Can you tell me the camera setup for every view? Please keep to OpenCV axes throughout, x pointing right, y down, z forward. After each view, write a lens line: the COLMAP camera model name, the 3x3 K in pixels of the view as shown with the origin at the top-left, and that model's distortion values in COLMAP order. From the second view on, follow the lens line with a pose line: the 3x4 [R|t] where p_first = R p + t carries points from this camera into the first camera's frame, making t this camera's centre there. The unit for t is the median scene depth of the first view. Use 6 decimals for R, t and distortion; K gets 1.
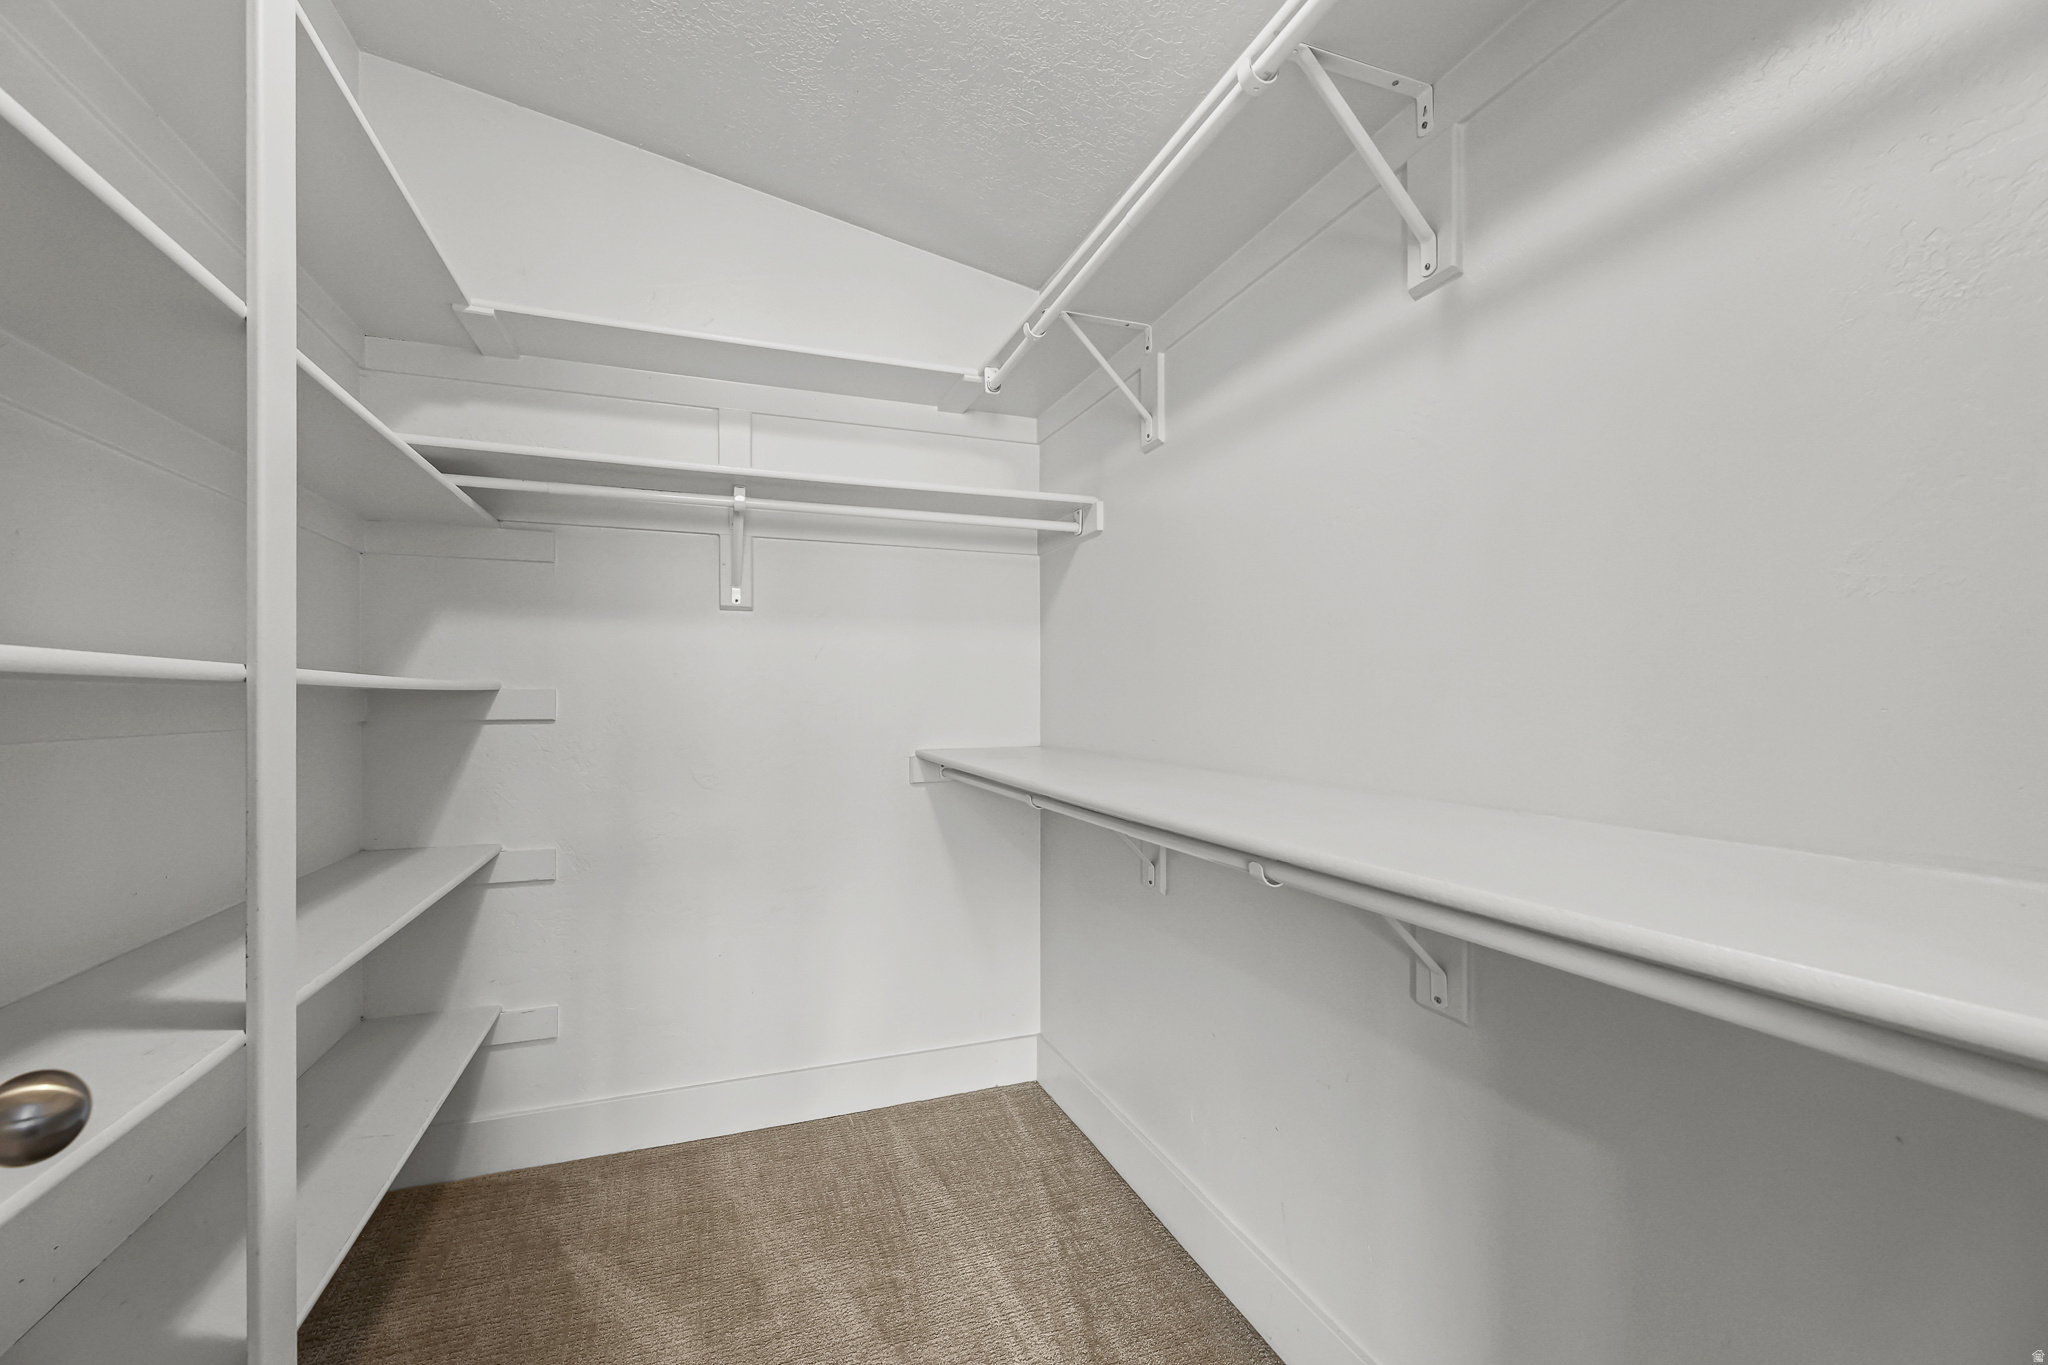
lens RADIAL K [[840.5, 0, 1022.7], [0, 840.5, 691.5], [0, 0, 1]] dist [-0.000958, 0.000136]
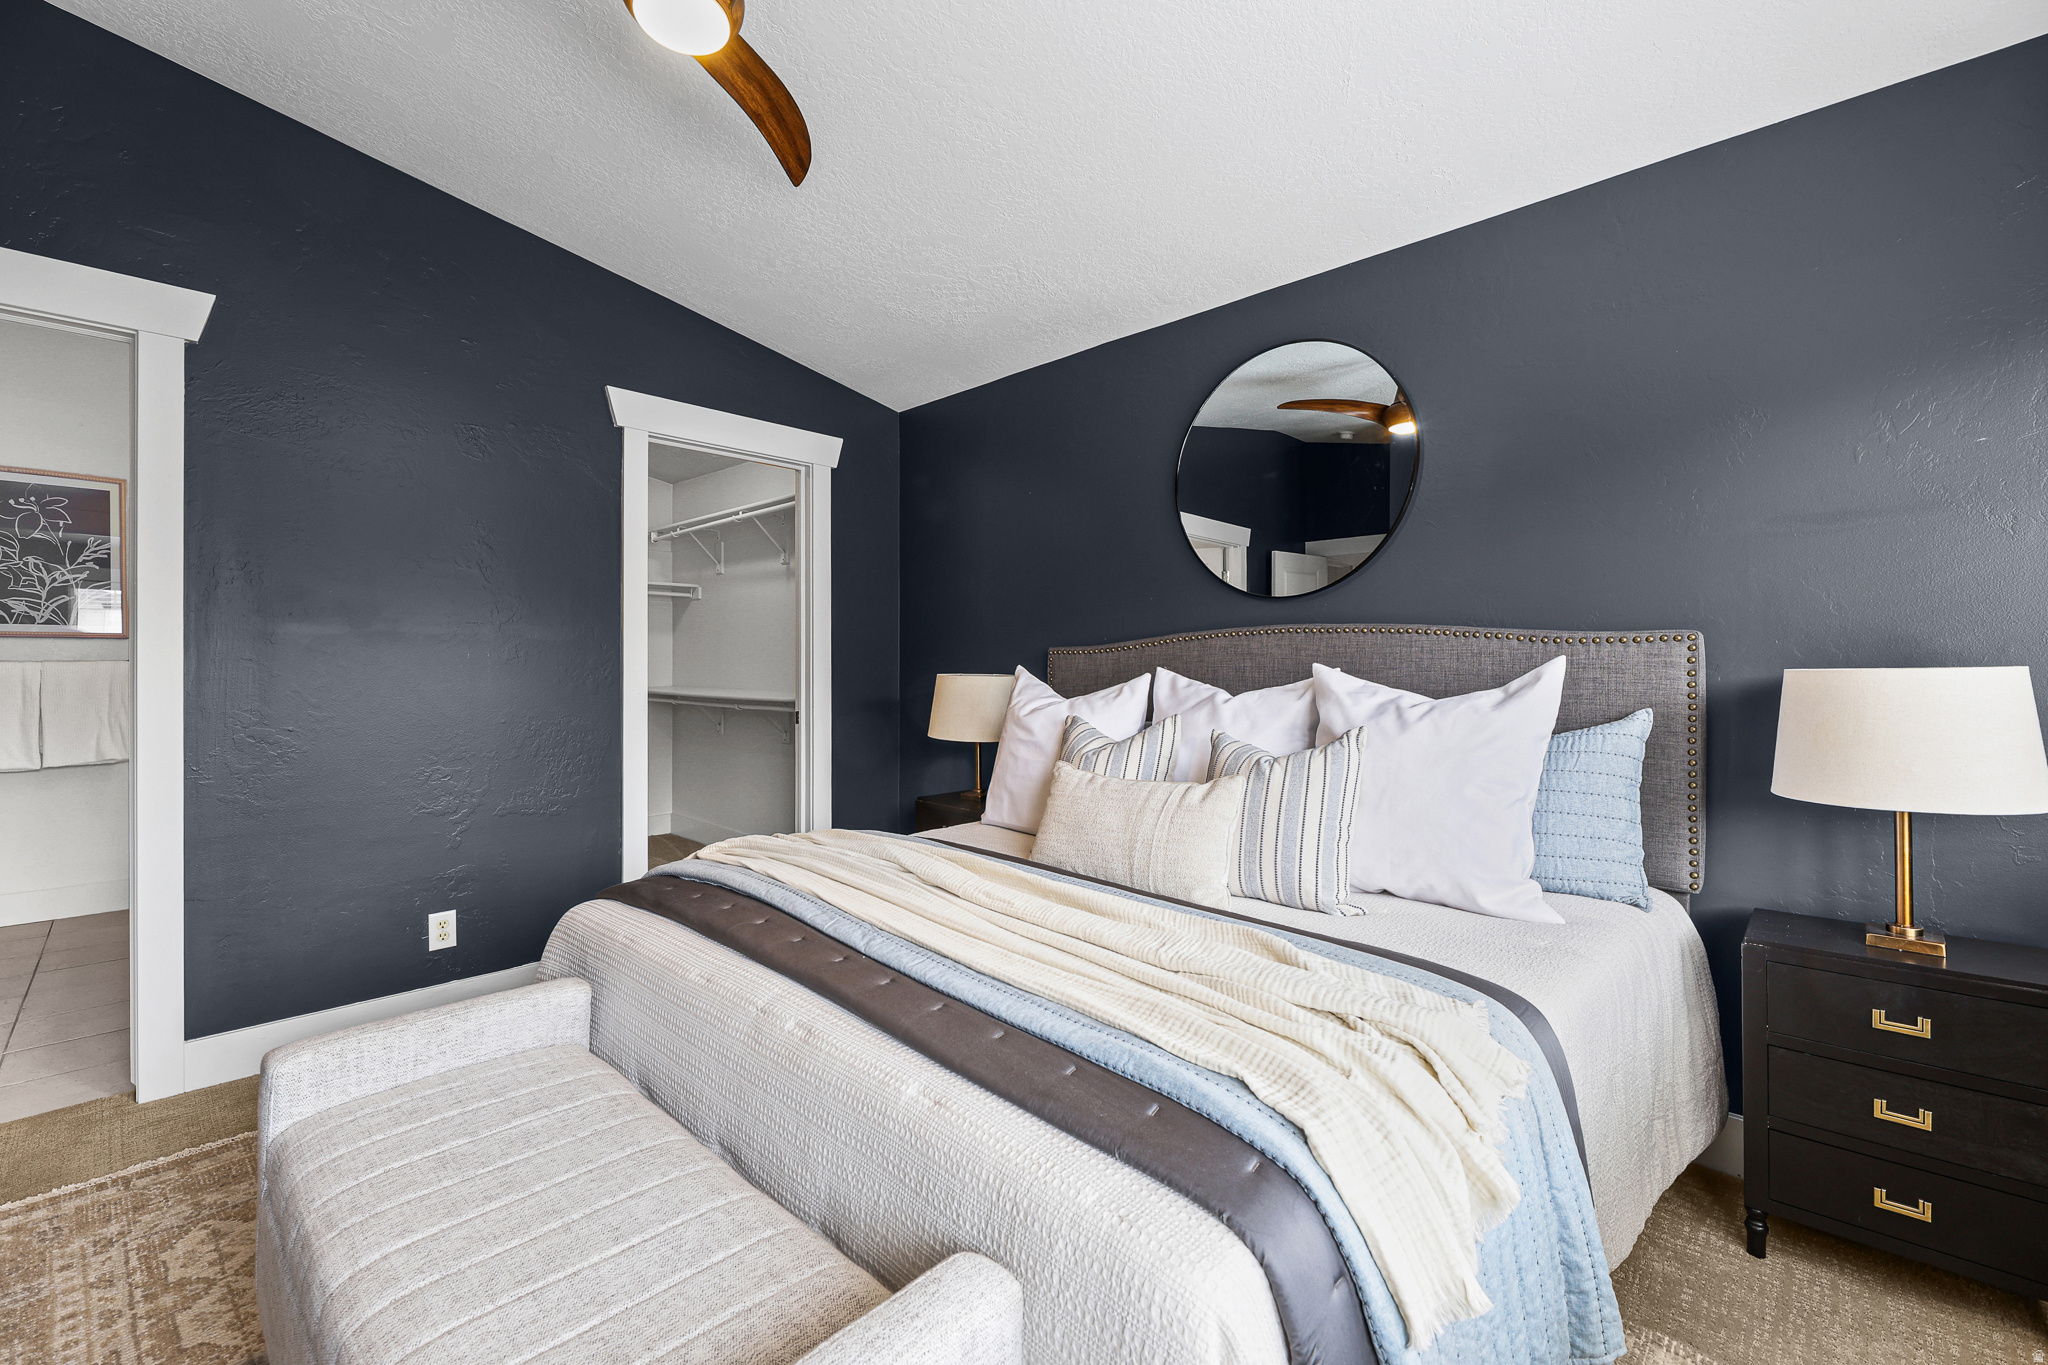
lens RADIAL K [[840.5, 0, 1028.2], [0, 840.5, 671.0], [0, 0, 1]] dist [-0.000958, 0.000136]
pose [[0.911198, 0.003673, 0.411952, -0.039195], [-0.005471, 0.999980, 0.003186, -0.008110], [-0.411932, -0.005157, 0.911200, -1.521615]]
